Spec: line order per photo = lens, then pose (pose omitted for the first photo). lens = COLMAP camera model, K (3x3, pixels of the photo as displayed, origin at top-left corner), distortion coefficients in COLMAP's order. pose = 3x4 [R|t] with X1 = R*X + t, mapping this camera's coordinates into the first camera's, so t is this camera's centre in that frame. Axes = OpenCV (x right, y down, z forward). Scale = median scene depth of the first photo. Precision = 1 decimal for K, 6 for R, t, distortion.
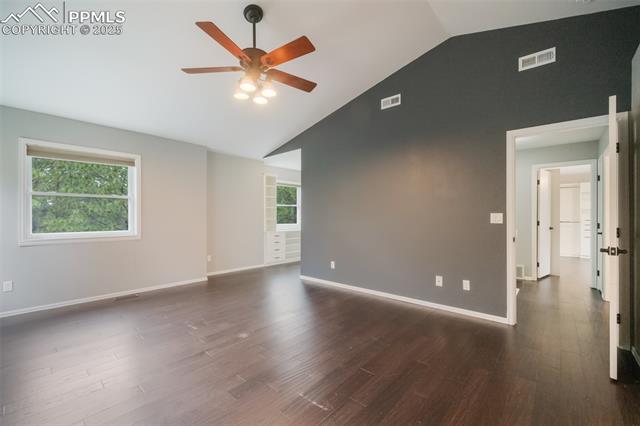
lens RADIAL K [[276.1, 0, 319.5], [0, 276.1, 215.3], [0, 0, 1]] dist [0.038438, 0.000222]
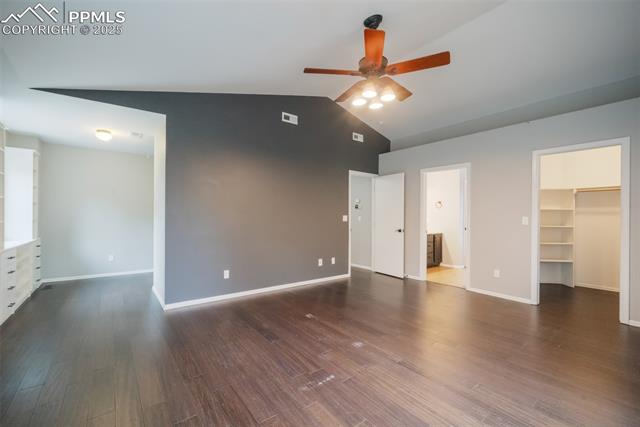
lens RADIAL K [[266.2, 0, 318.4], [0, 266.2, 214.4], [0, 0, 1]] dist [-0.003125, -0.000075]
pose [[0.202708, 0.005119, 0.979226, -0.936696], [-0.013509, 0.999906, -0.002430, -0.008052], [-0.979146, -0.012736, 0.202758, 0.754481]]
